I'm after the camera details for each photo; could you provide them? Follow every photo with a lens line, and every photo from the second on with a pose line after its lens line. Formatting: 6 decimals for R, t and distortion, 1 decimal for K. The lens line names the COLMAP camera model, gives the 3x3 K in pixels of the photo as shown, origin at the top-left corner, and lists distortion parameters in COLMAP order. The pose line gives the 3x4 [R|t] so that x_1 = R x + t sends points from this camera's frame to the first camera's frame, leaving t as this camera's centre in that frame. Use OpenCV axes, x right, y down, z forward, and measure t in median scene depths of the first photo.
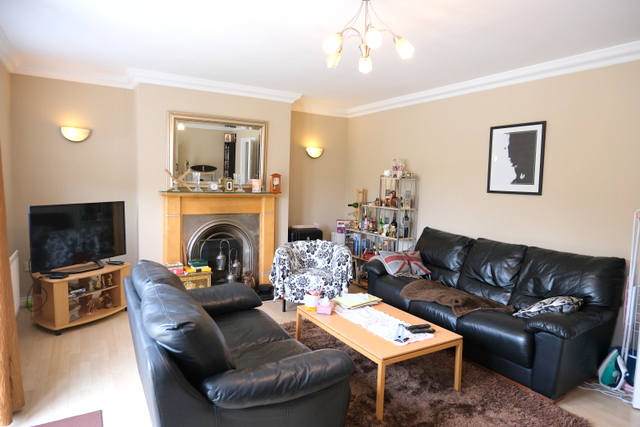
lens RADIAL K [[400.1, 0, 319.0], [0, 400.1, 211.7], [0, 0, 1]] dist [-0.010983, 0.001833]
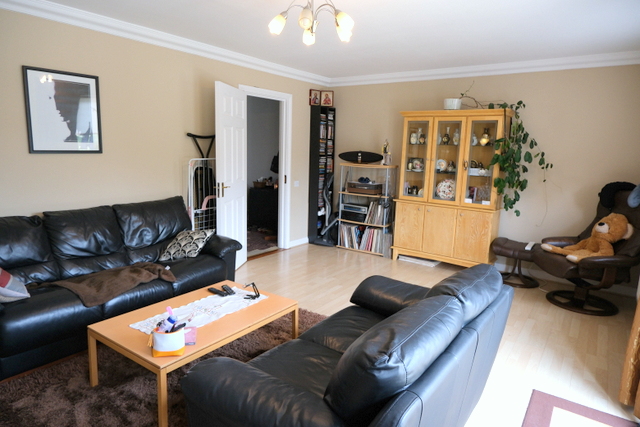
lens RADIAL K [[400.1, 0, 319.5], [0, 400.1, 216.9], [0, 0, 1]] dist [-0.010983, 0.001833]
pose [[-0.414249, -0.216560, 0.884025, -0.587480], [0.020523, 0.968812, 0.246947, -0.120809], [-0.909932, 0.120440, -0.396884, 0.913259]]
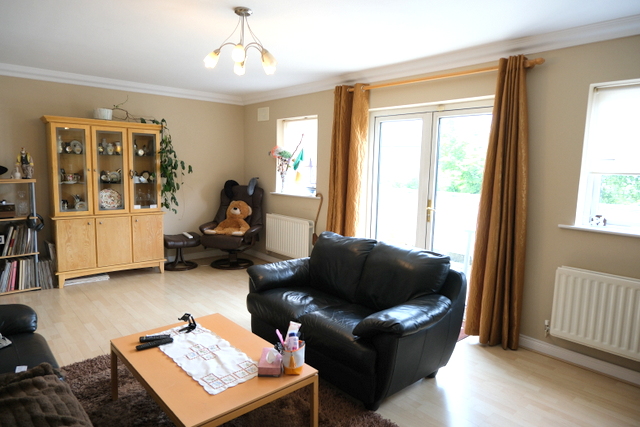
lens RADIAL K [[400.1, 0, 320.9], [0, 400.1, 213.0], [0, 0, 1]] dist [-0.010983, 0.001833]
pose [[-0.978320, -0.047819, -0.201502, 0.071371], [-0.085849, 0.979083, 0.184464, -0.132983], [0.188466, 0.197764, -0.961962, 1.451050]]
